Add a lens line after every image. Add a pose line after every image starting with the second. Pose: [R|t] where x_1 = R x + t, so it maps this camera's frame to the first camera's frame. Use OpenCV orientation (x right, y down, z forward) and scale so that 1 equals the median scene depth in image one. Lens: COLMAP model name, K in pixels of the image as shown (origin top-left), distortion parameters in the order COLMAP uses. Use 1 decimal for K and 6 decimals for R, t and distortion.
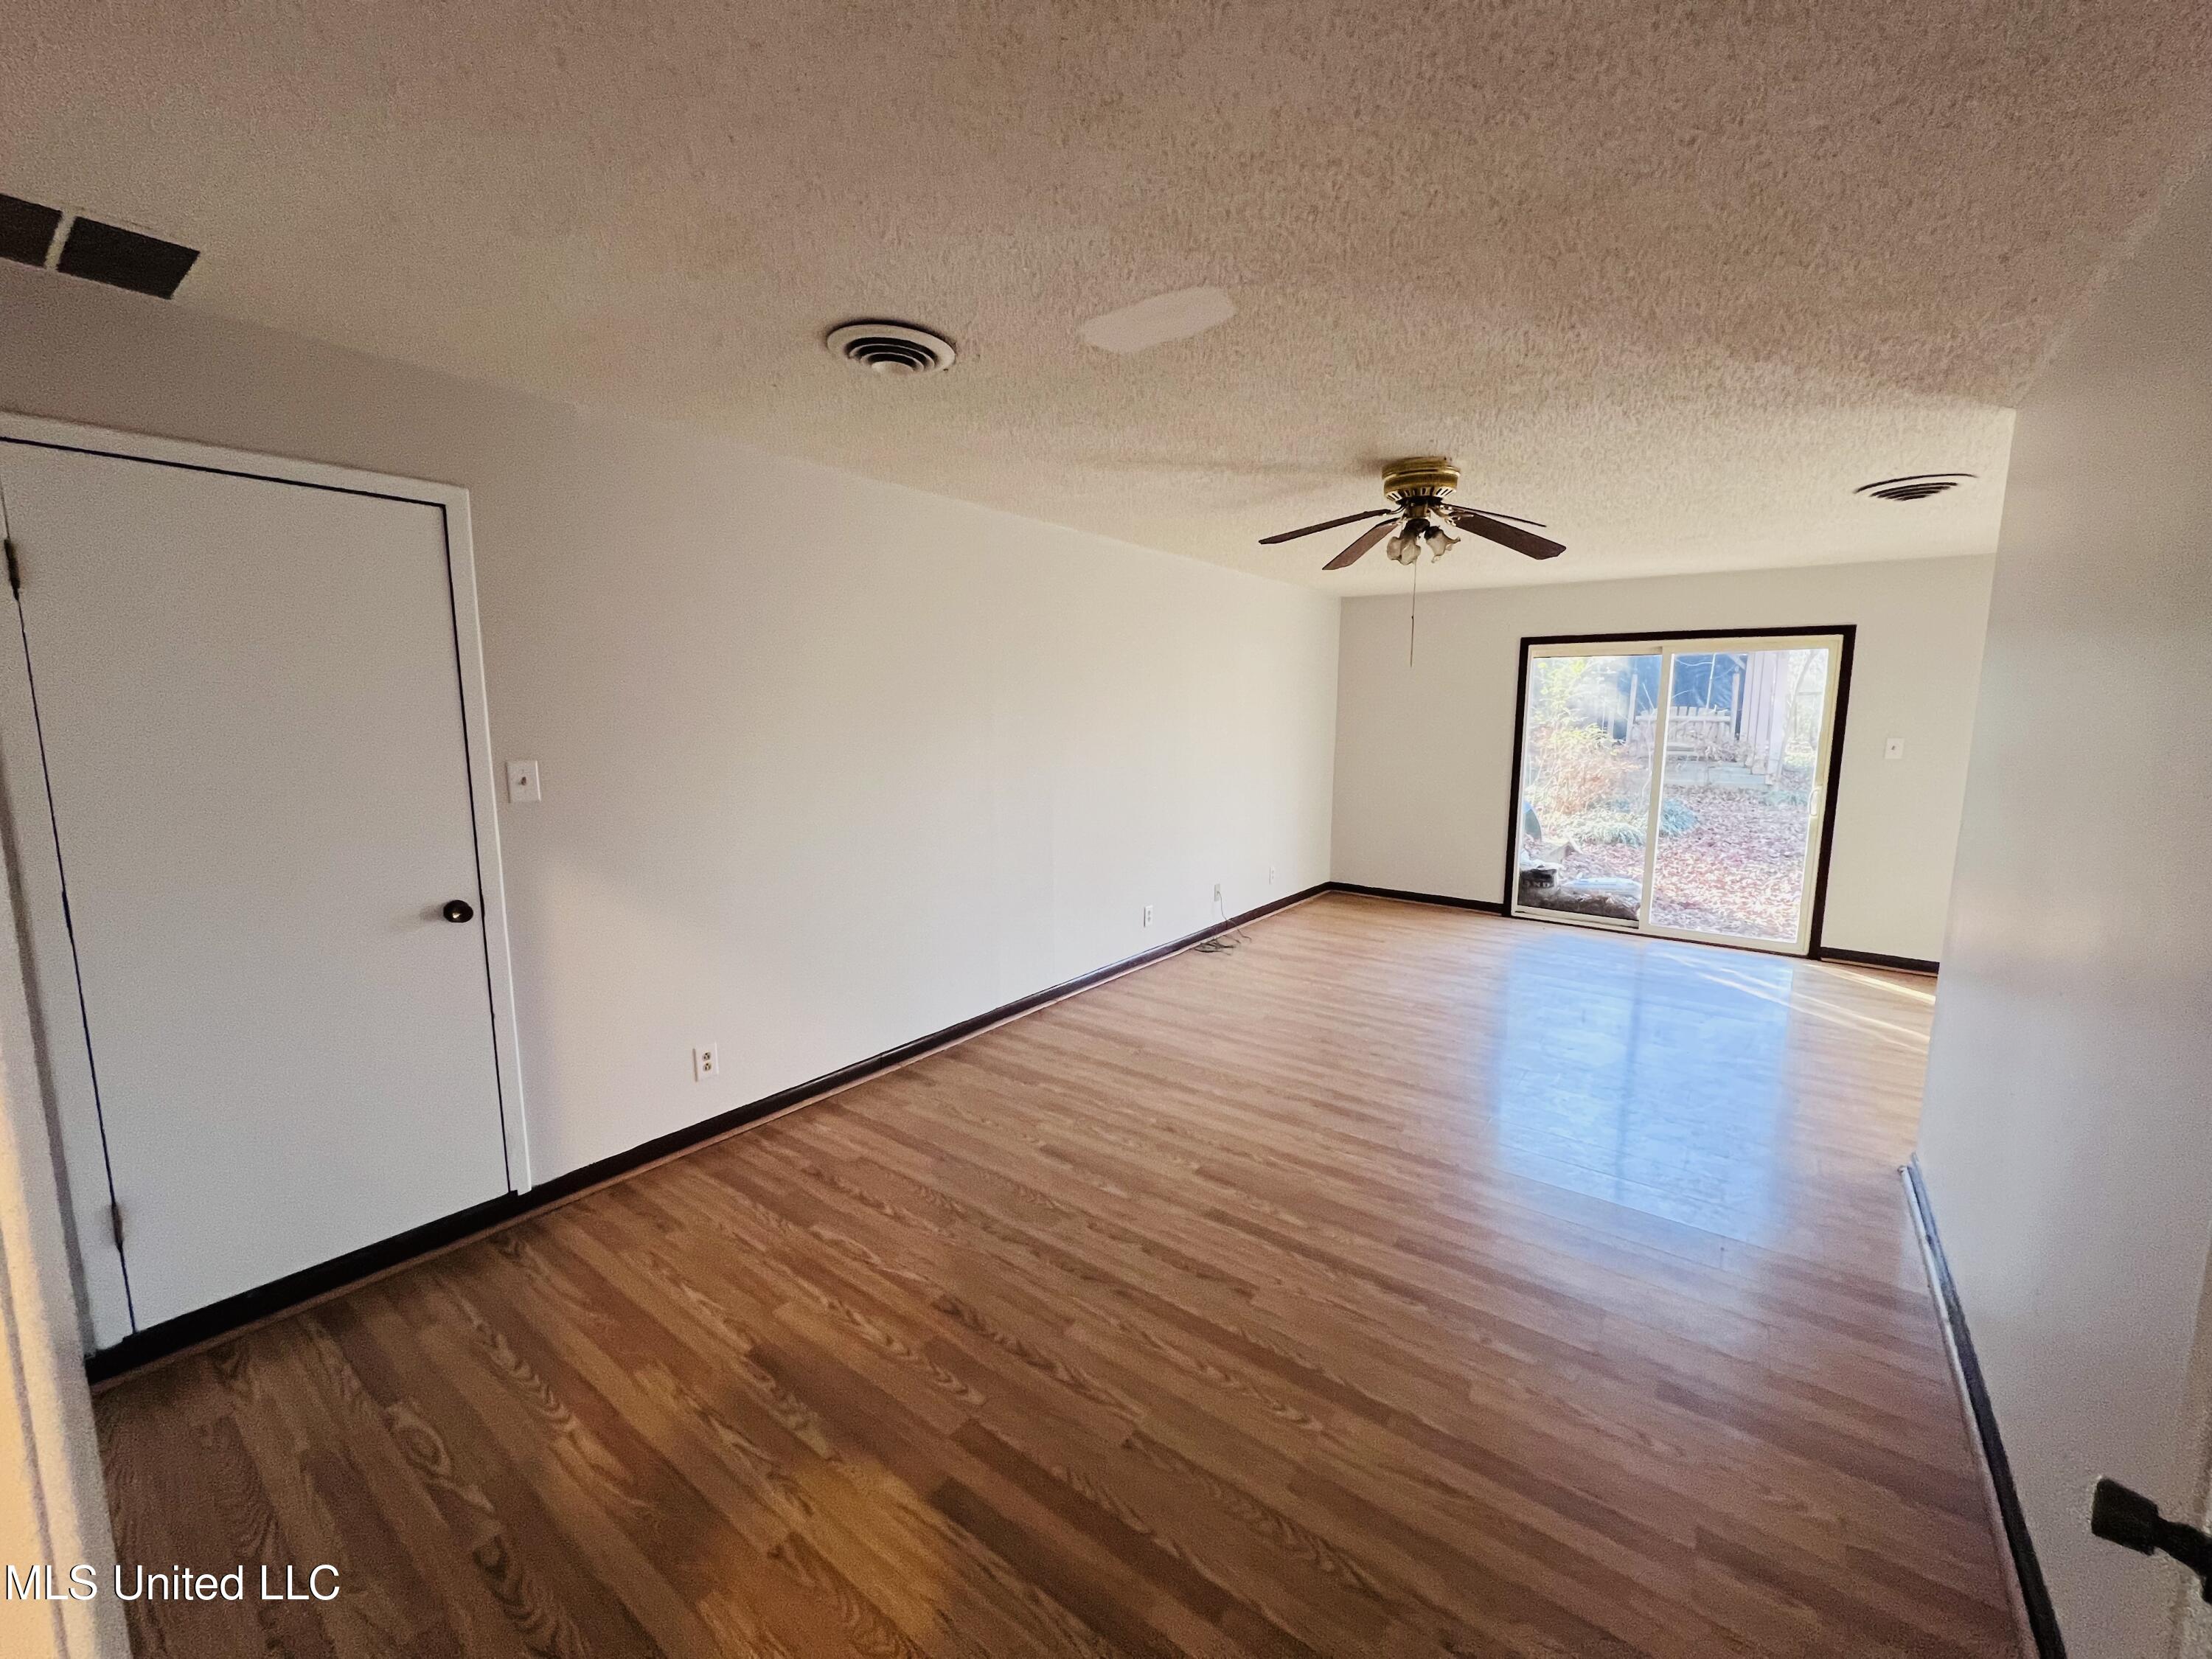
lens RADIAL K [[880.1, 0, 1115.7], [0, 880.1, 826.8], [0, 0, 1]] dist [-0.005672, 0.001869]
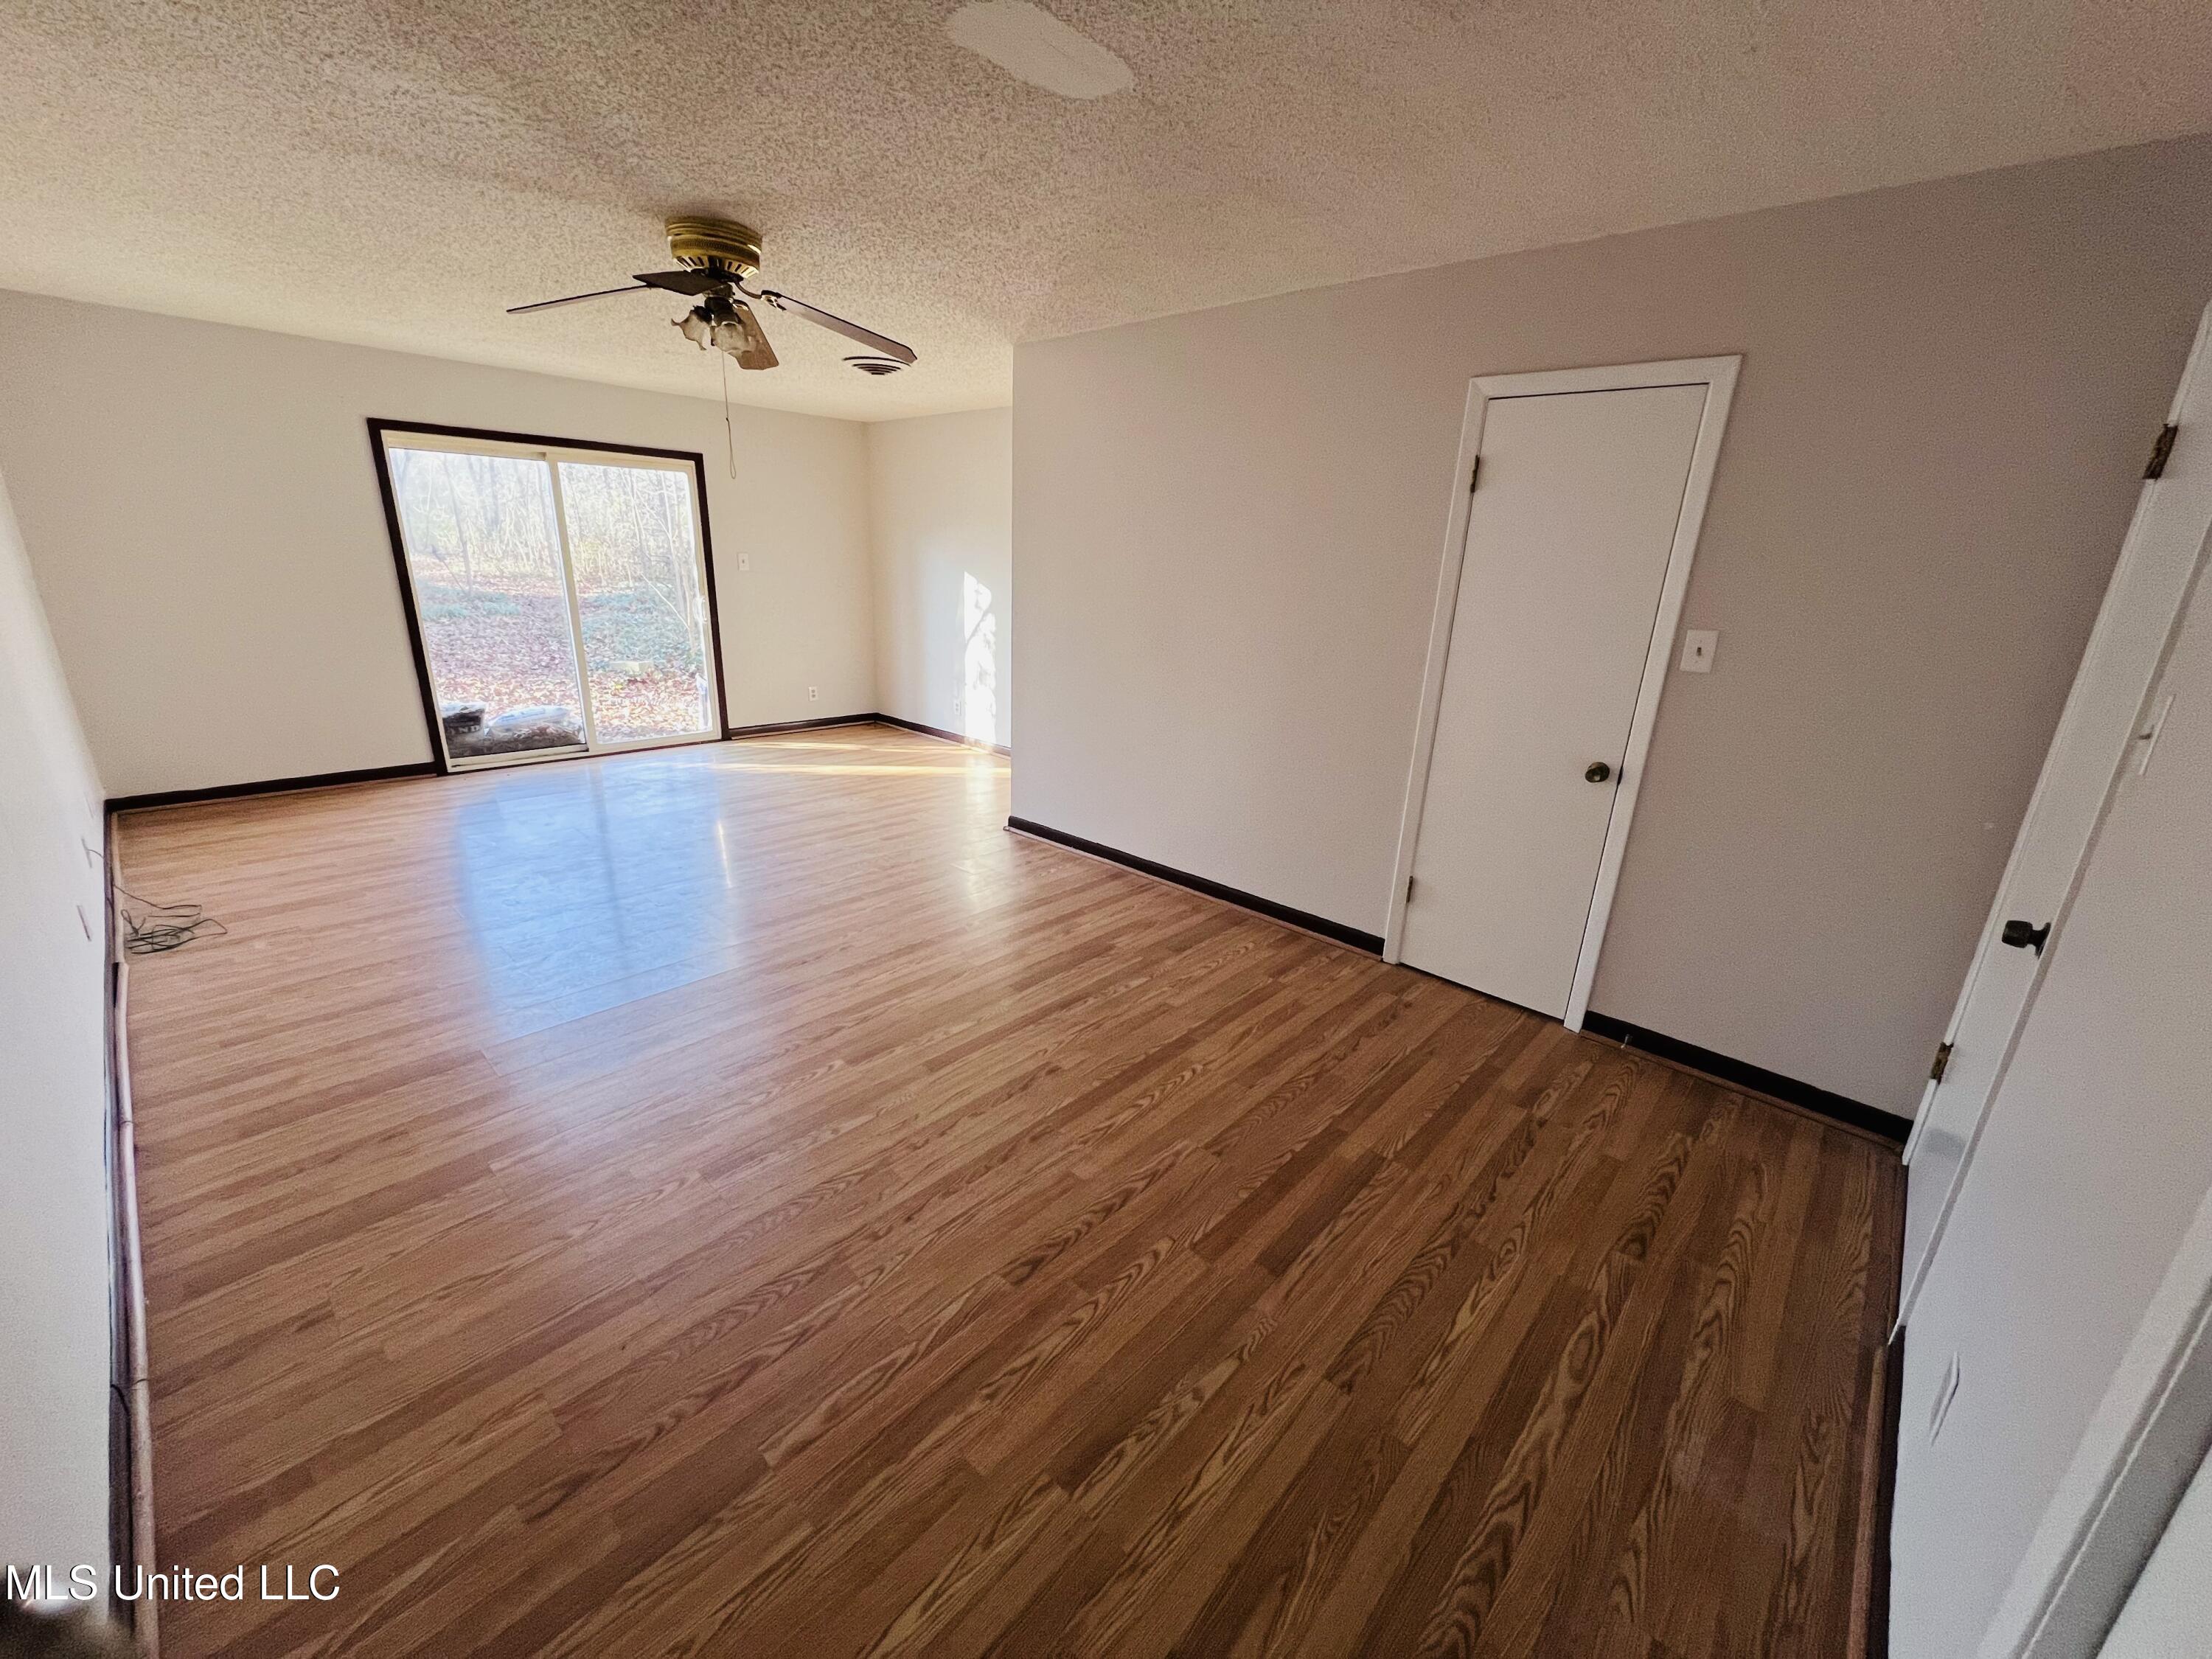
lens RADIAL K [[880.1, 0, 1109.0], [0, 880.1, 822.5], [0, 0, 1]] dist [-0.005672, 0.001869]
pose [[0.101764, -0.293954, 0.950387, -0.769824], [0.093234, 0.953960, 0.285076, -0.087684], [-0.990430, 0.059598, 0.124485, 0.705582]]
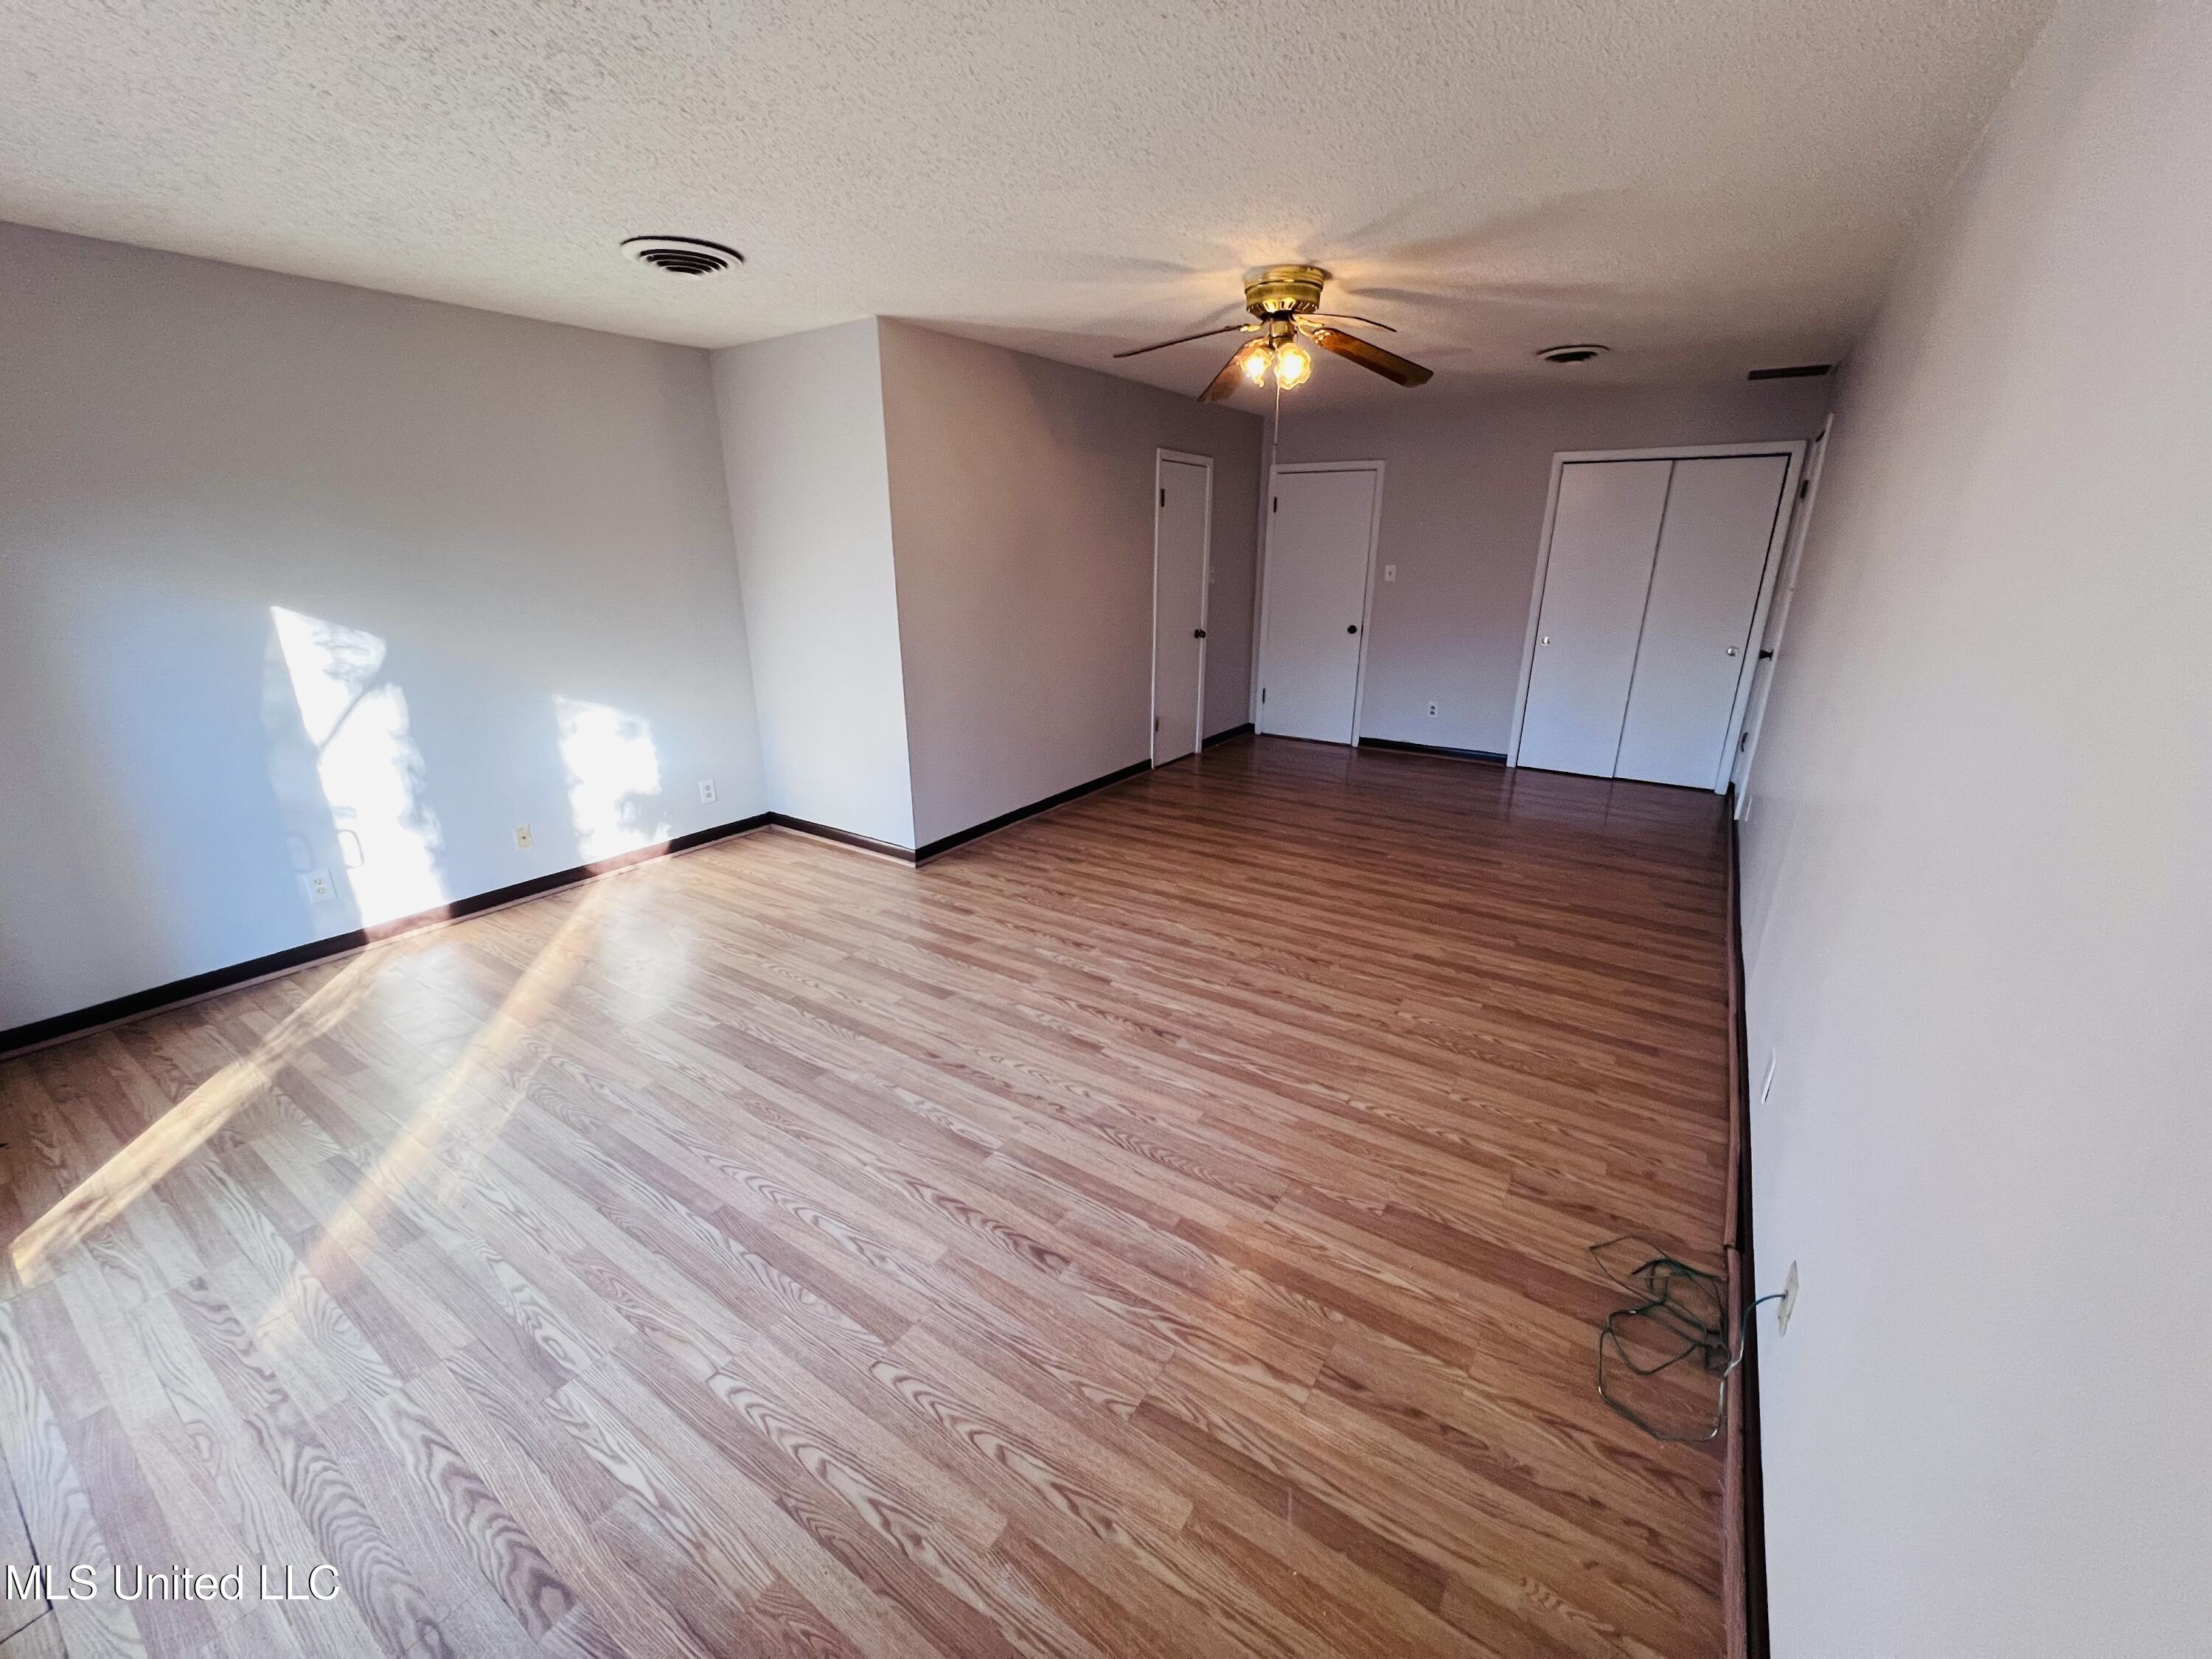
lens RADIAL K [[880.1, 0, 1105.6], [0, 880.1, 824.1], [0, 0, 1]] dist [-0.005672, 0.001869]
pose [[-0.998833, 0.011299, -0.046947, 0.757286], [-0.010173, 0.901179, 0.433327, -0.367520], [0.047204, 0.433299, -0.900013, 2.704517]]
